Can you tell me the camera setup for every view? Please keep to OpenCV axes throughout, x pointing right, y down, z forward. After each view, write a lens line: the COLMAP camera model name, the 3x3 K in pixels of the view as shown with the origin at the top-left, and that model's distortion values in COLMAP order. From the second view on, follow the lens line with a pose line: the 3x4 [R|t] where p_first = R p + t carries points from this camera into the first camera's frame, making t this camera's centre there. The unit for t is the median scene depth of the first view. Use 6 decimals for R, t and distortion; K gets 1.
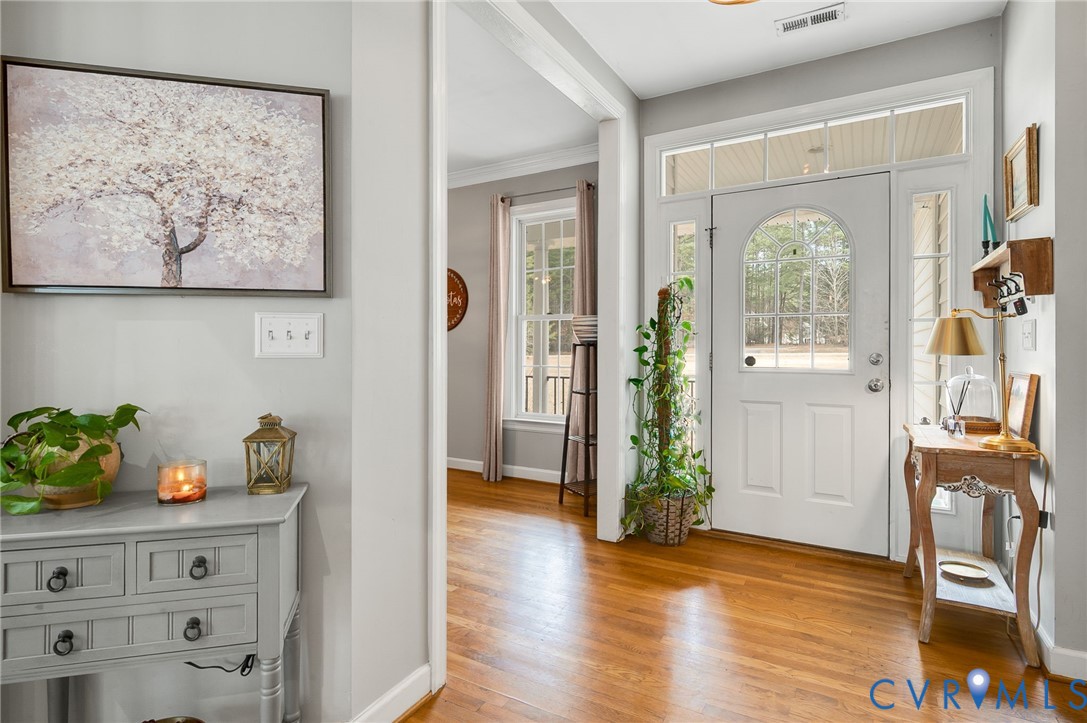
lens RADIAL K [[544.8, 0, 544.4], [0, 544.8, 352.3], [0, 0, 1]] dist [0.001106, 0.000037]
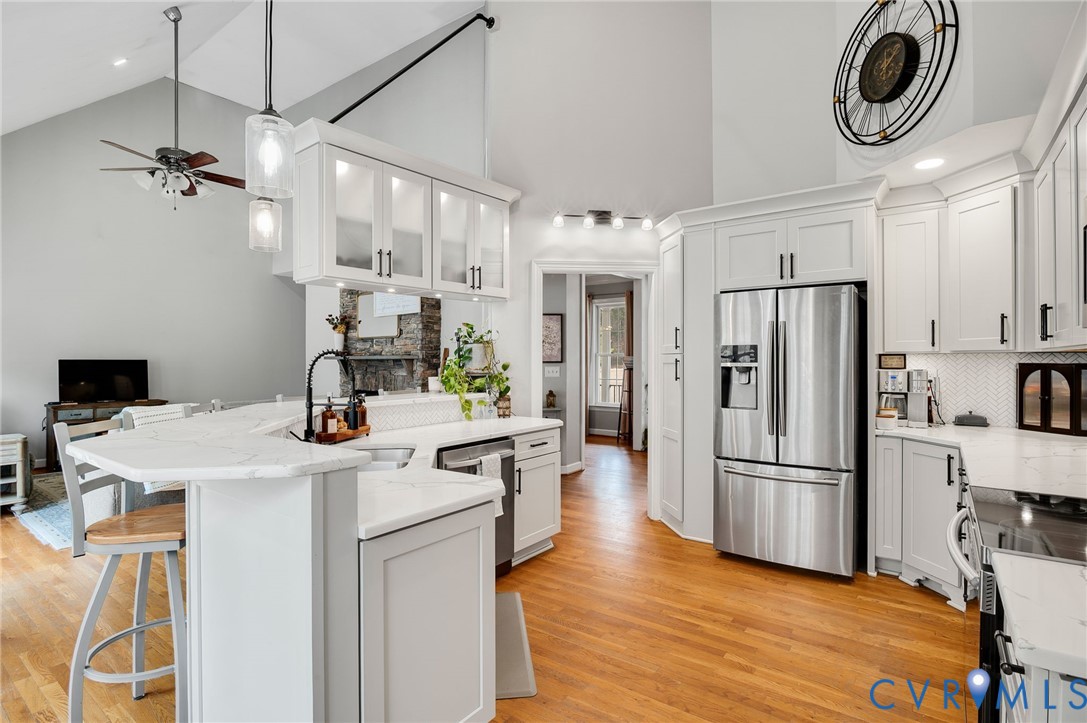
lens RADIAL K [[544.8, 0, 543.7], [0, 544.8, 362.9], [0, 0, 1]] dist [0.001106, 0.000037]
pose [[0.994676, 0.000523, -0.103050, -0.039308], [-0.000867, 0.999994, -0.003286, -0.031898], [0.103048, 0.003358, 0.994671, -1.170233]]
